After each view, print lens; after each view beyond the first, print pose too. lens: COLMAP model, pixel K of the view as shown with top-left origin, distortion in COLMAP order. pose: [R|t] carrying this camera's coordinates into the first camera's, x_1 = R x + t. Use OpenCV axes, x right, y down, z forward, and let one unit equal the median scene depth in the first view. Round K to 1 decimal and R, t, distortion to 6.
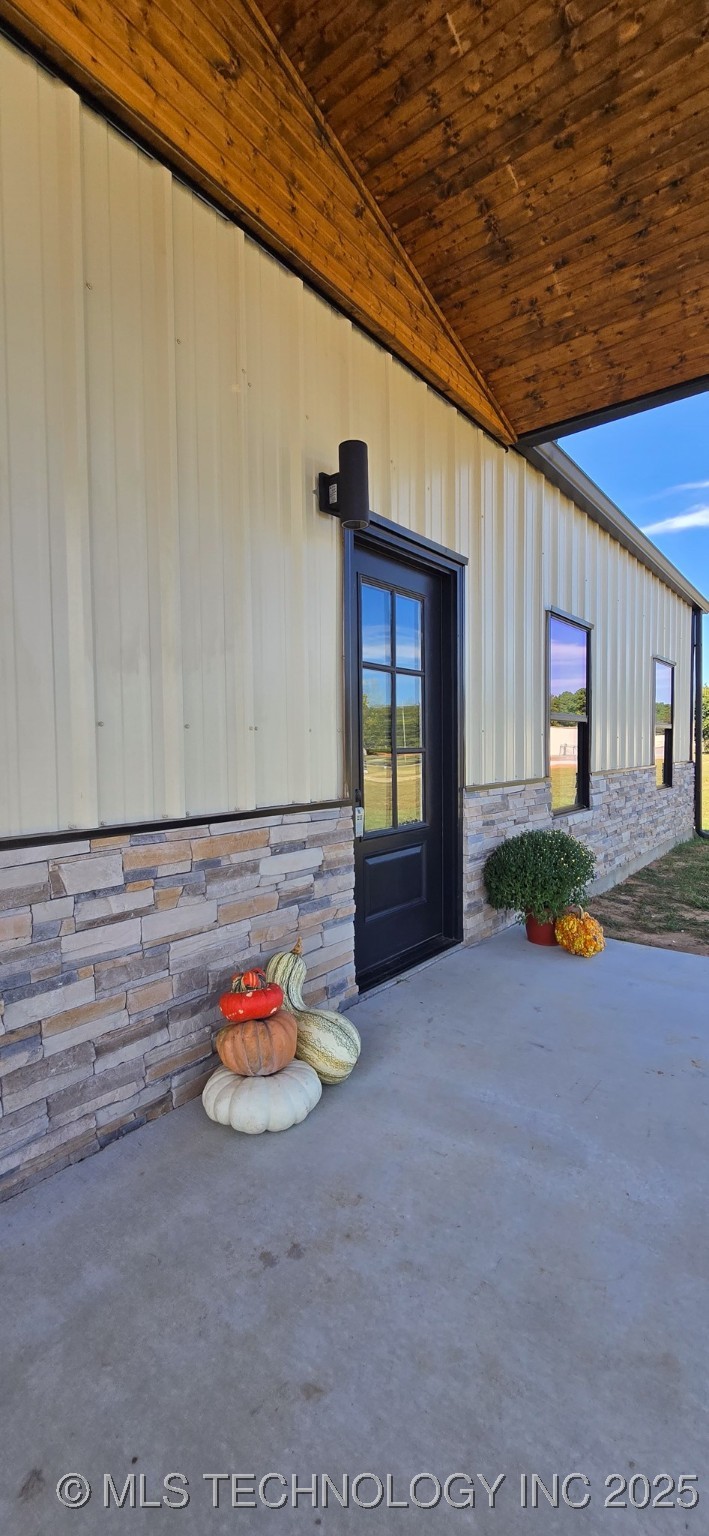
lens RADIAL K [[628.7, 0, 360.9], [0, 628.7, 768.2], [0, 0, 1]] dist [-0.004176, -0.000200]
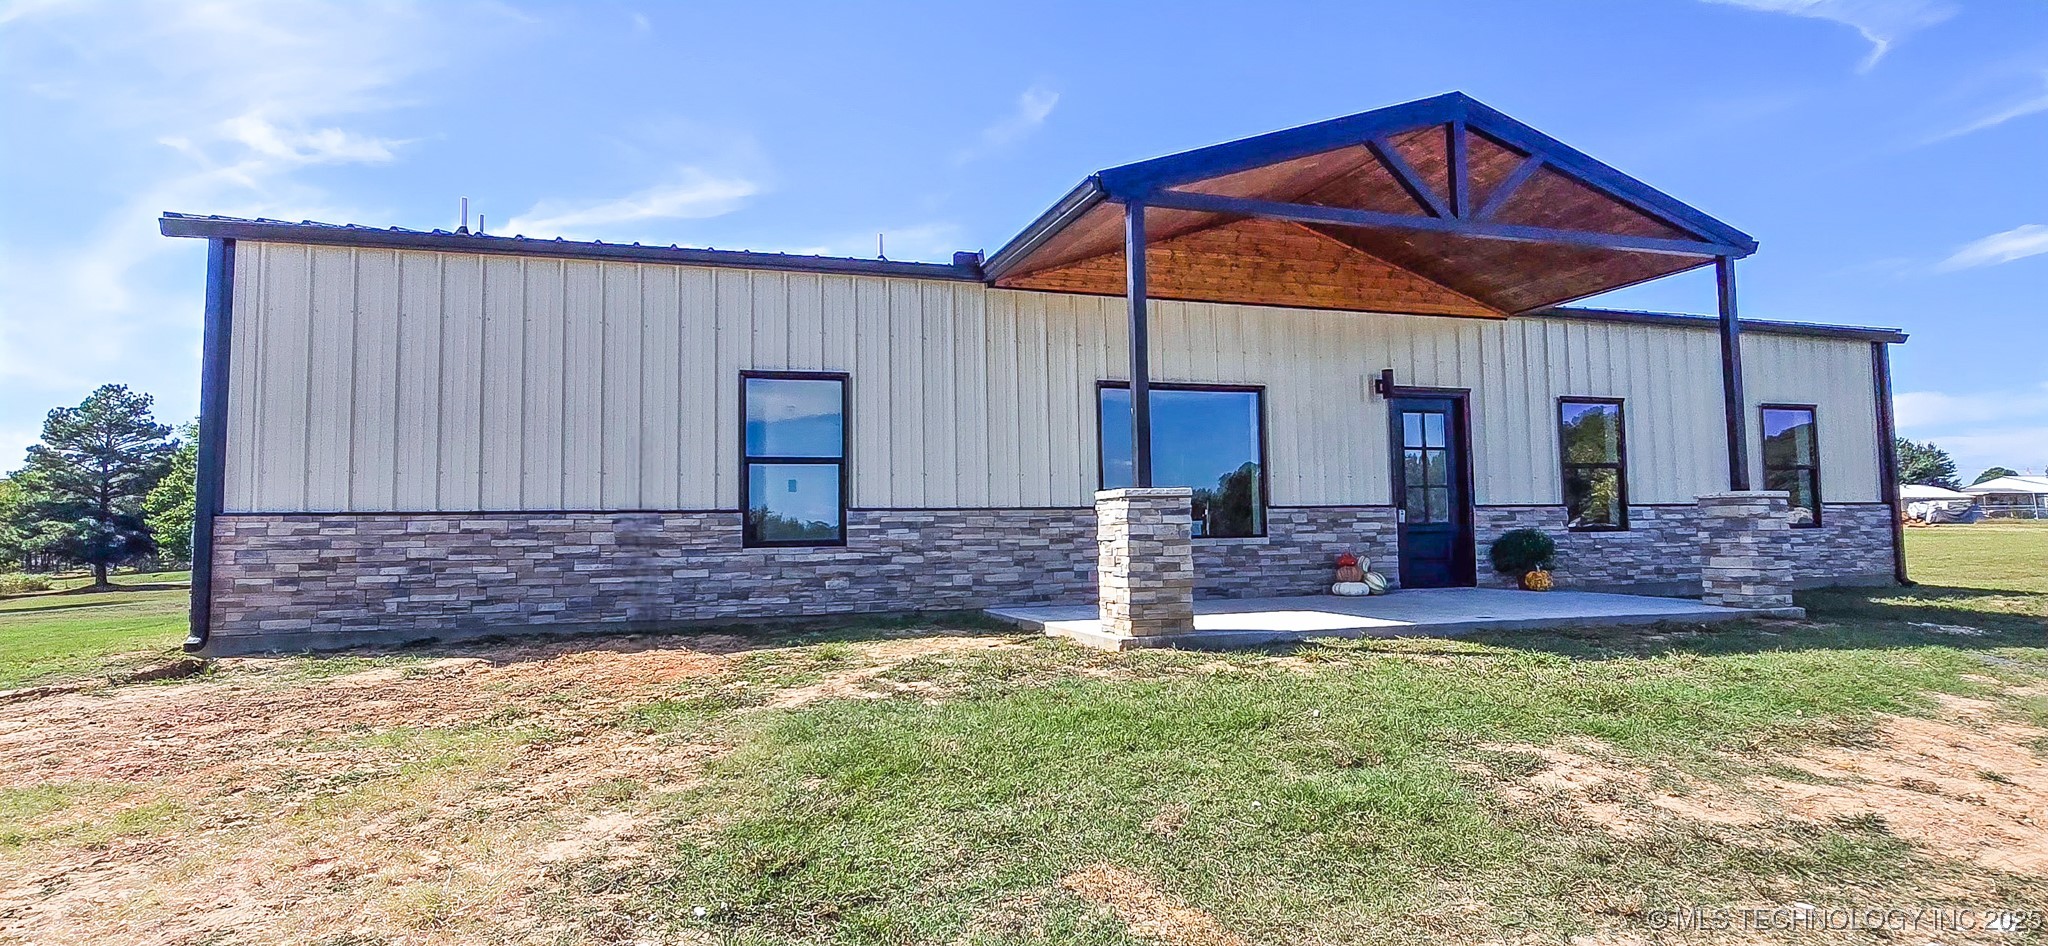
lens RADIAL K [[1109.1, 0, 1027.5], [0, 1109.1, 454.2], [0, 0, 1]] dist [0.002532, -0.000597]
pose [[0.838968, -0.047746, -0.542083, 1.173851], [-0.008745, 0.994832, -0.101160, 0.313158], [0.544111, 0.089610, 0.834214, -3.520697]]
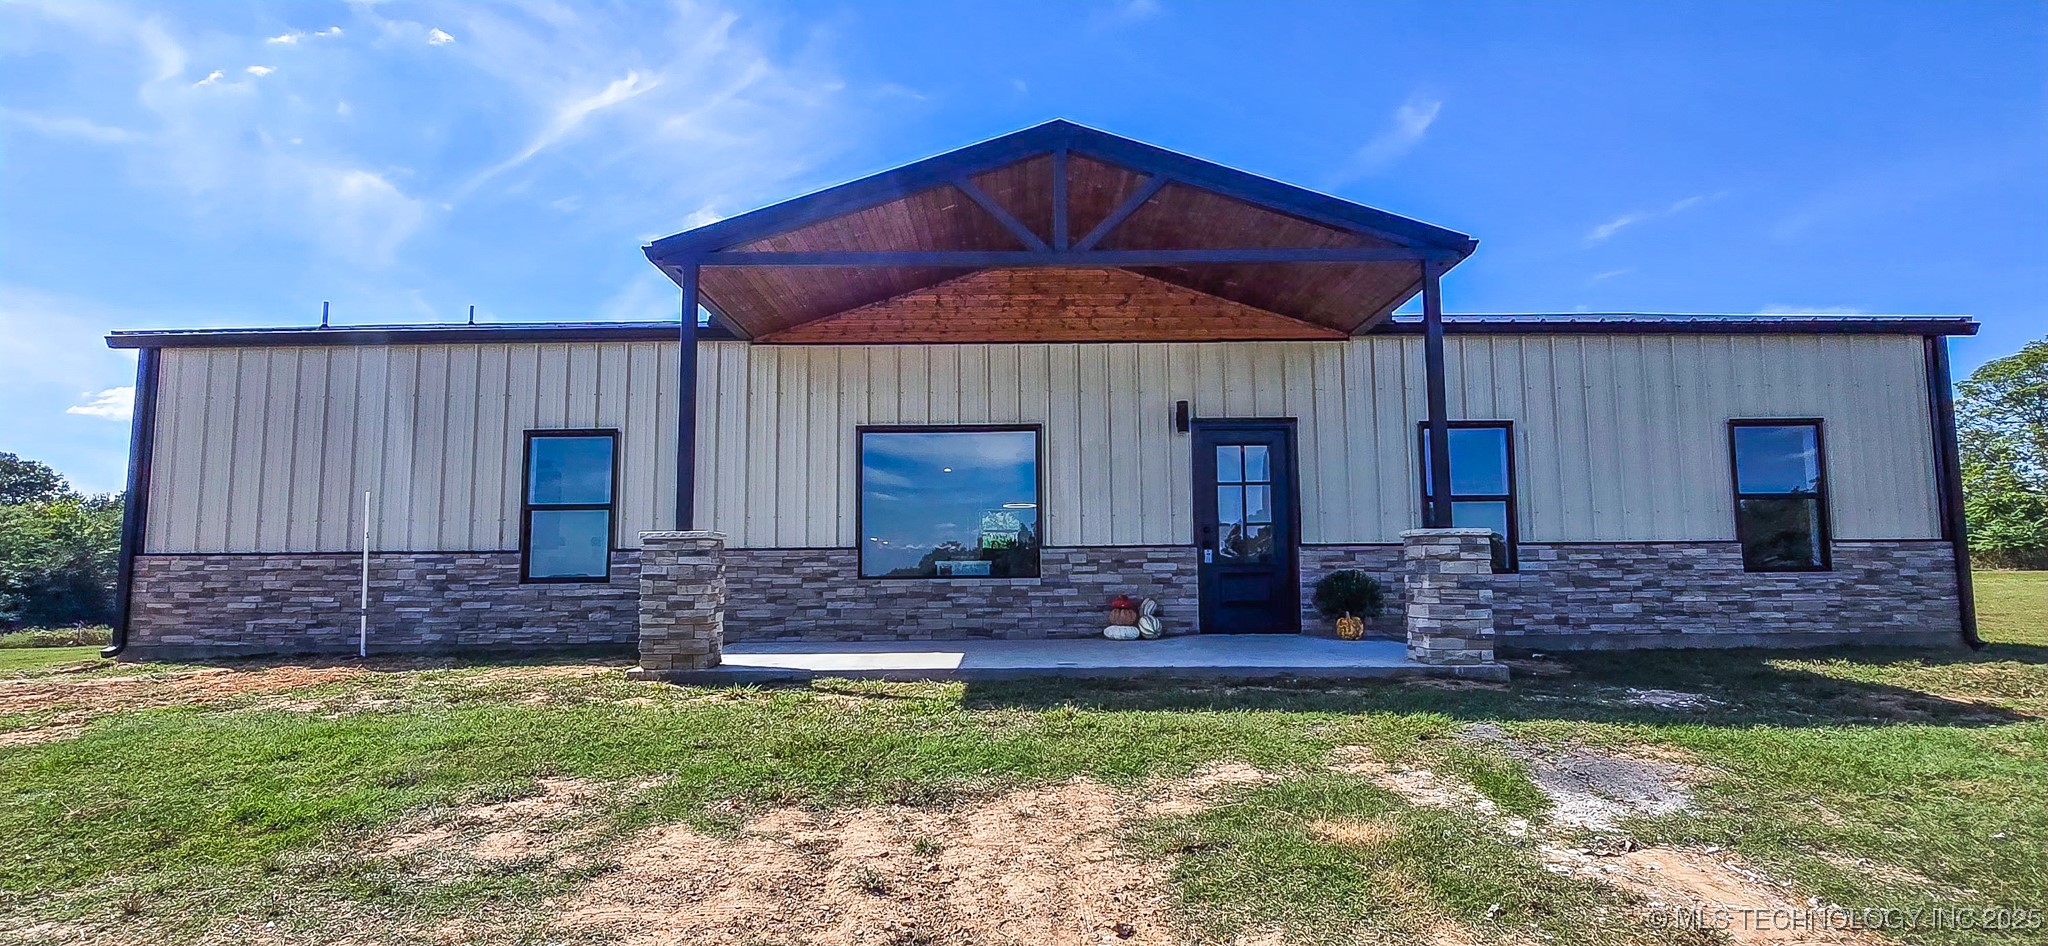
lens RADIAL K [[1118.5, 0, 1027.5], [0, 1118.5, 456.7], [0, 0, 1]] dist [-0.002387, 0.000749]
pose [[0.616150, -0.084687, -0.783063, 2.943459], [-0.023527, 0.991780, -0.125771, 0.269674], [0.787277, 0.095917, 0.609093, -2.088361]]
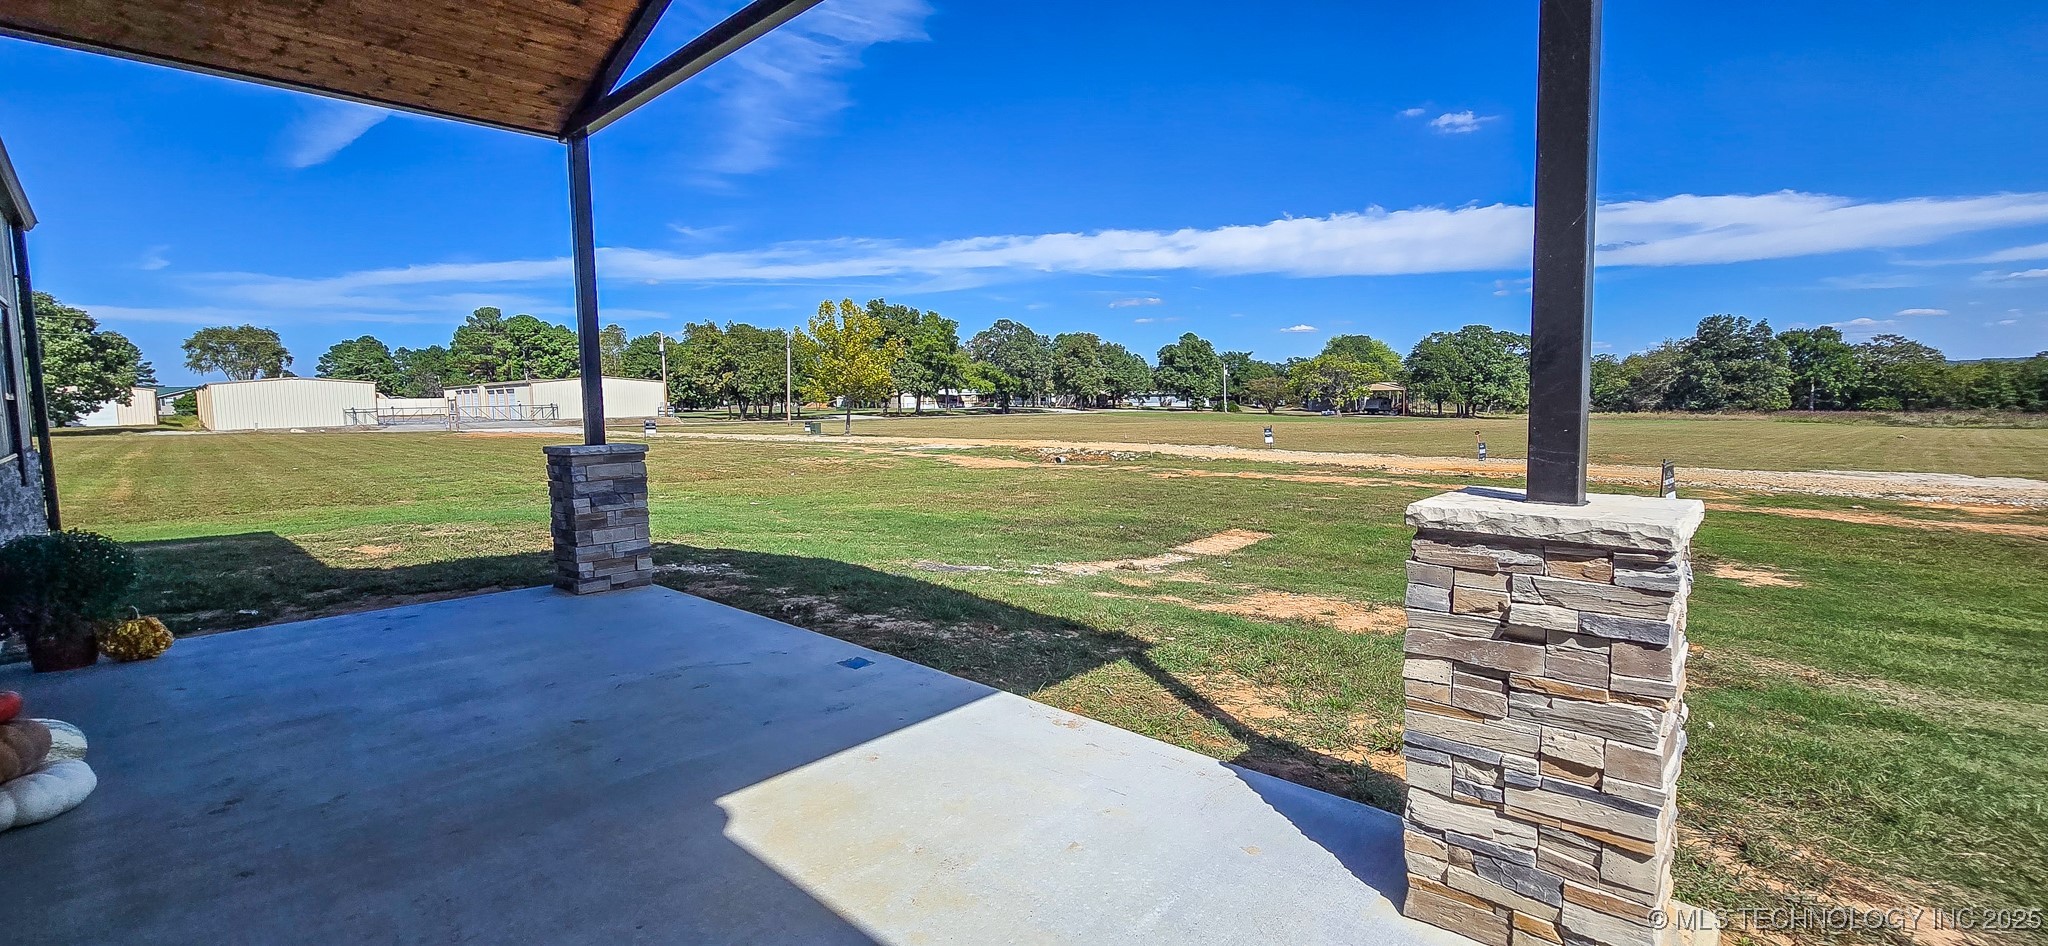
lens RADIAL K [[838.3, 0, 1024.6], [0, 838.3, 463.2], [0, 0, 1]] dist [-0.004176, -0.000200]
pose [[0.082363, -0.076013, 0.993699, -0.934869], [0.052820, 0.996019, 0.071813, -0.003994], [-0.995202, 0.046572, 0.086050, -0.498340]]
